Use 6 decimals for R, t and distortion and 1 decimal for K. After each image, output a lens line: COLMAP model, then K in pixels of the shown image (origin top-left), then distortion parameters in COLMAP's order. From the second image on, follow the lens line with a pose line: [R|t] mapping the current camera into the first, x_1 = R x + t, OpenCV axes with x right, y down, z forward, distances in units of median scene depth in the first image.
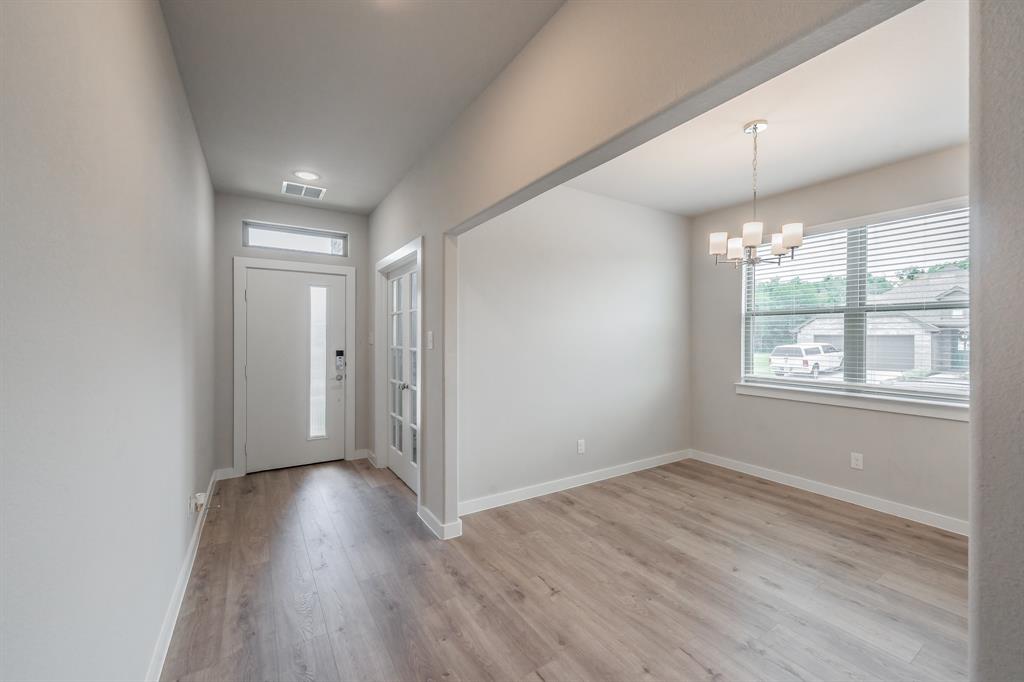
lens RADIAL K [[413.7, 0, 503.3], [0, 413.7, 335.5], [0, 0, 1]] dist [-0.000179, -0.000057]
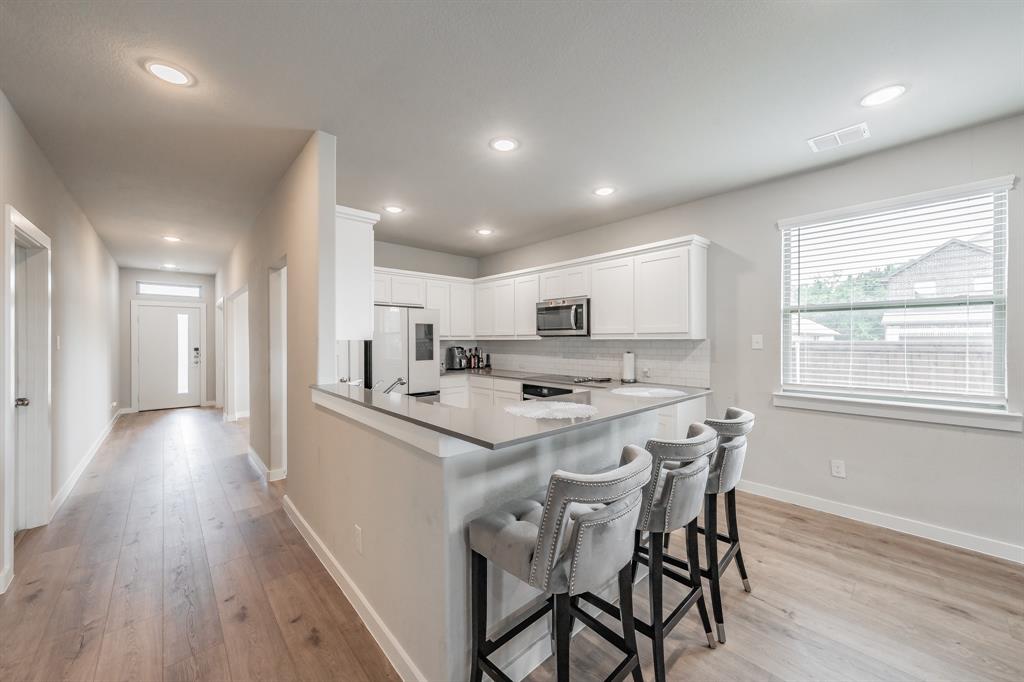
lens RADIAL K [[382.8, 0, 503.6], [0, 382.8, 342.4], [0, 0, 1]] dist [-0.000630, -0.000480]
pose [[0.984055, -0.001890, 0.177853, 0.680402], [0.000733, 0.999978, 0.006568, 0.000560], [-0.177862, -0.006333, 0.984035, -0.977331]]
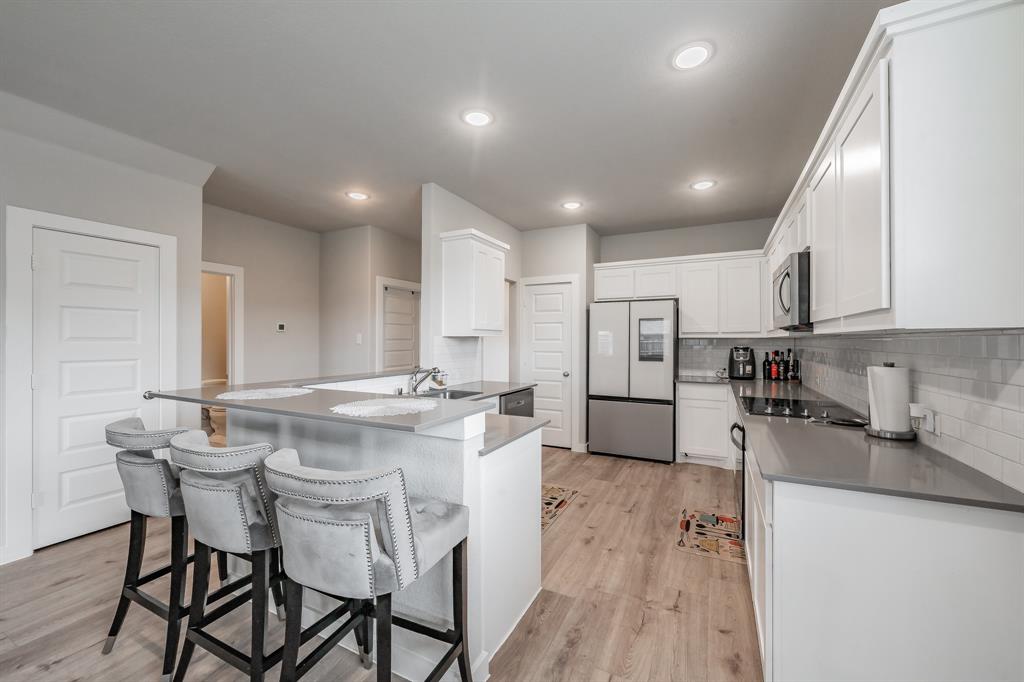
lens RADIAL K [[382.8, 0, 514.0], [0, 382.8, 341.6], [0, 0, 1]] dist [-0.000630, -0.000480]
pose [[0.521734, 0.005320, -0.853092, 1.284483], [-0.002785, 0.999986, 0.004533, 0.007363], [0.853104, 0.000010, 0.521741, -0.627635]]
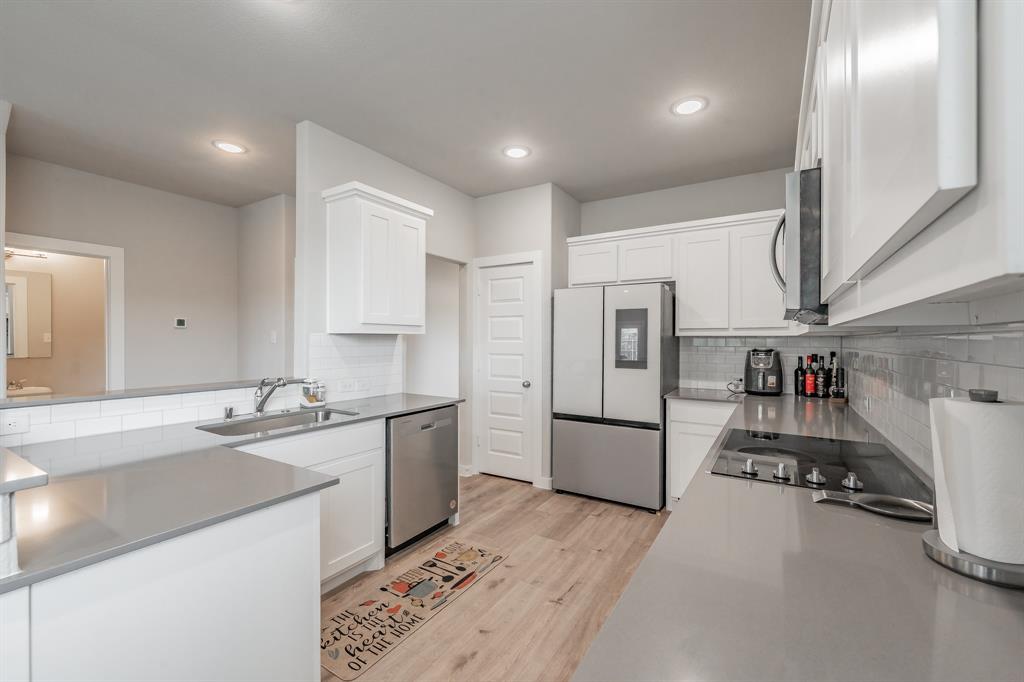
lens RADIAL K [[413.7, 0, 522.9], [0, 413.7, 343.0], [0, 0, 1]] dist [-0.000179, -0.000057]
pose [[0.461423, 0.009453, -0.887130, 1.217326], [-0.004409, 0.999955, 0.008363, 0.008478], [0.887169, 0.000052, 0.461444, -0.354710]]
